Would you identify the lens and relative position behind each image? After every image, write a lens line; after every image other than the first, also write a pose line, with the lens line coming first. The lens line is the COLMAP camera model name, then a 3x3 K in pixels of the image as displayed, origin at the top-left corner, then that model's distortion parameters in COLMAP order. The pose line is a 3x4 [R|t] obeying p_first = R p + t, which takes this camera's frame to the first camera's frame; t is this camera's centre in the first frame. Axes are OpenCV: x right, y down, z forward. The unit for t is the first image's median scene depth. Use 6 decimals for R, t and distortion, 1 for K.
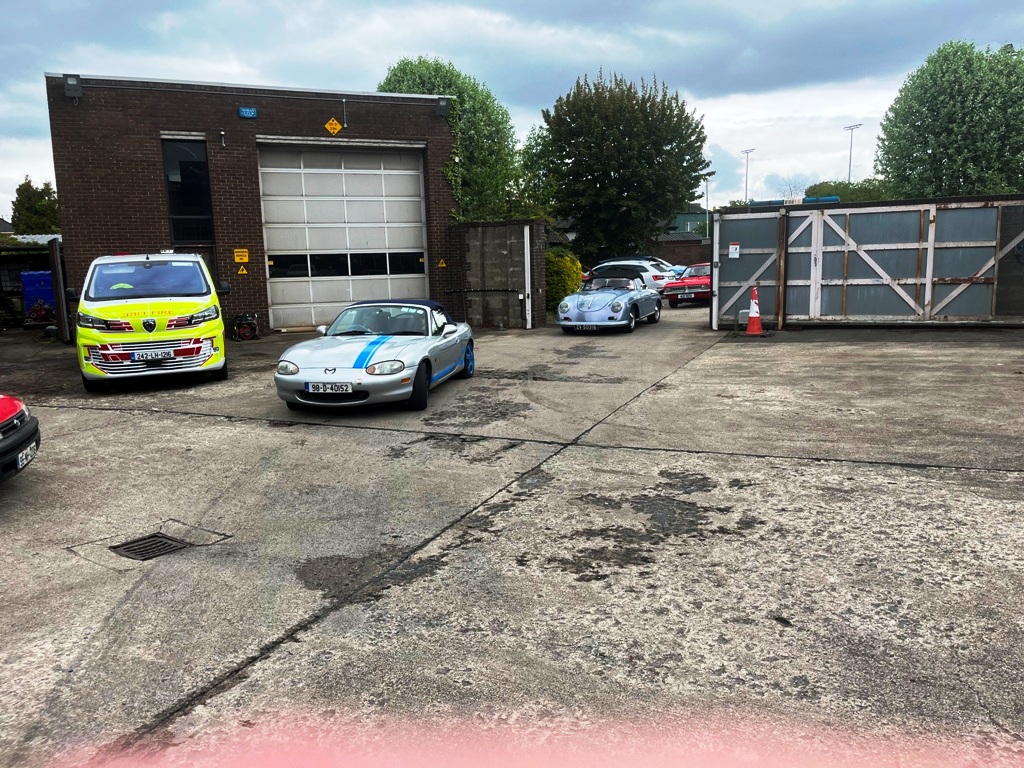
lens RADIAL K [[774.3, 0, 521.1], [0, 774.3, 379.7], [0, 0, 1]] dist [0.065110, -0.087853]
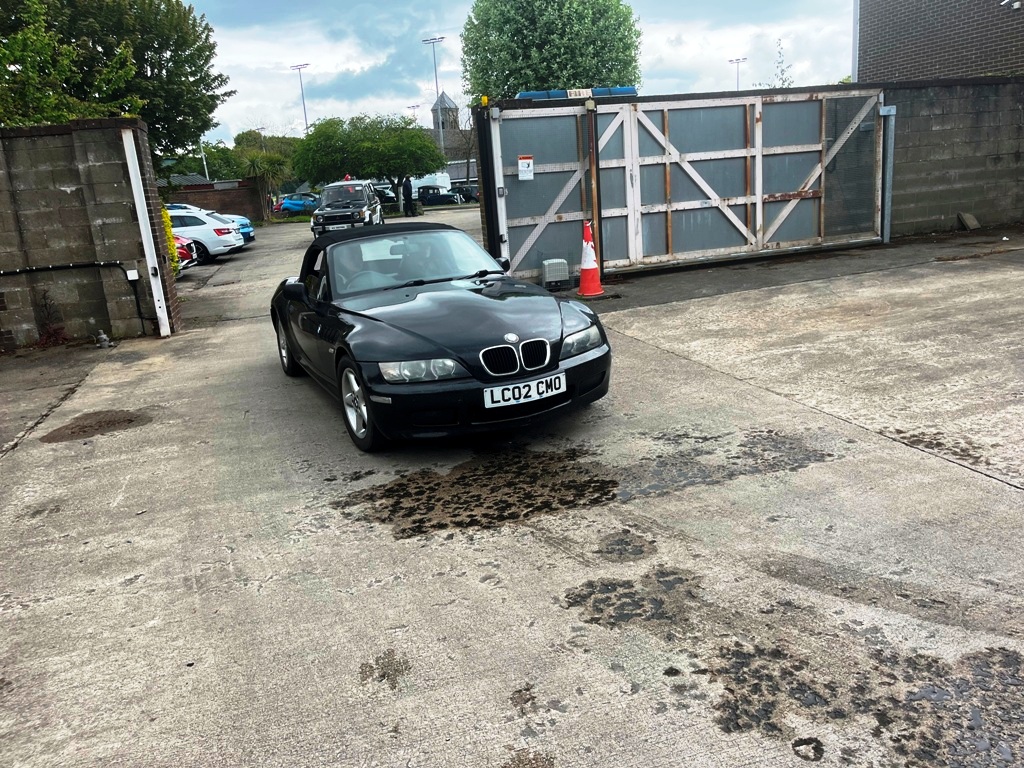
lens RADIAL K [[774.3, 0, 524.4], [0, 774.3, 372.8], [0, 0, 1]] dist [0.065110, -0.087853]
pose [[0.761869, -0.183499, 0.621196, -0.157742], [0.152490, 0.982889, 0.103320, -0.068675], [-0.629526, 0.016009, 0.776814, 0.522966]]
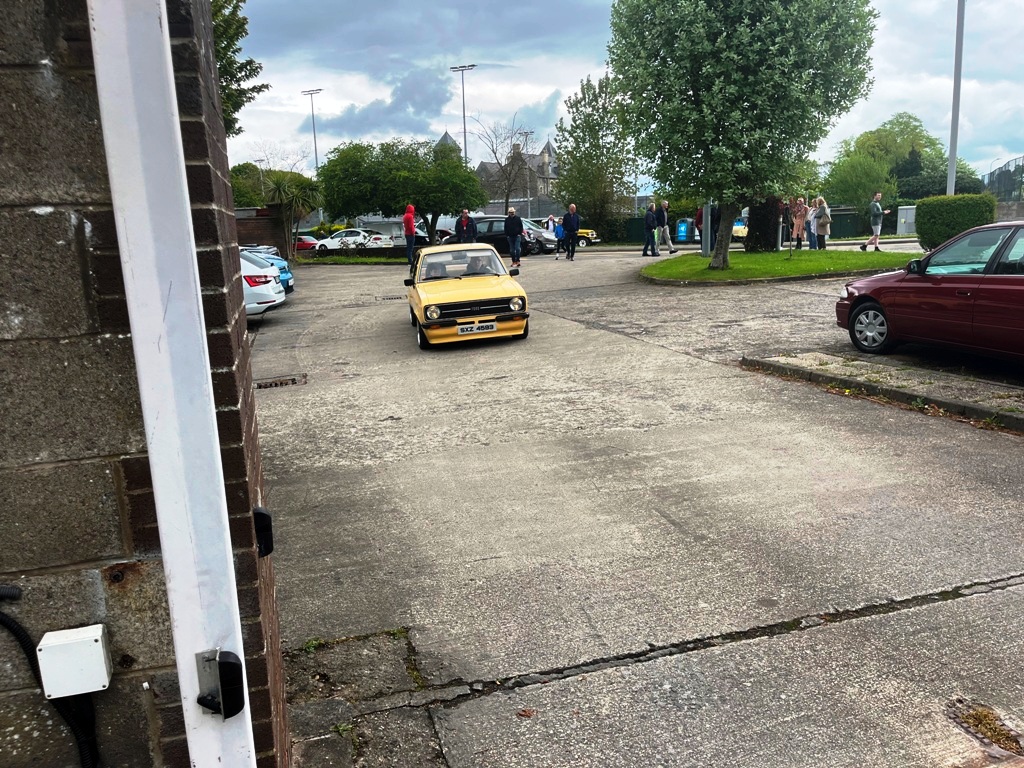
lens RADIAL K [[774.3, 0, 519.4], [0, 774.3, 387.0], [0, 0, 1]] dist [0.065110, -0.087853]
pose [[0.757230, -0.133085, 0.639446, -0.015672], [0.116380, 0.990846, 0.068404, -0.159497], [-0.642696, 0.022621, 0.765787, 1.067164]]
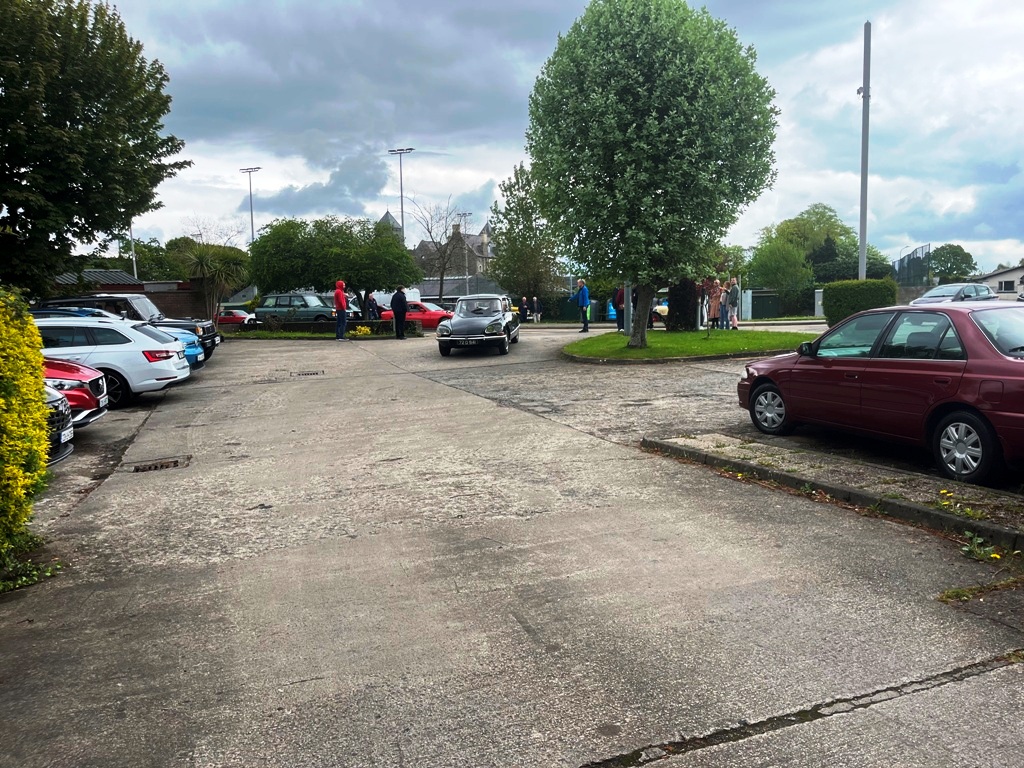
lens RADIAL K [[774.3, 0, 518.0], [0, 774.3, 374.7], [0, 0, 1]] dist [0.065110, -0.087853]
pose [[0.707149, -0.056593, 0.704796, 0.019088], [0.113711, 0.992919, -0.034363, -0.159415], [-0.697861, 0.104443, 0.708577, 1.061810]]
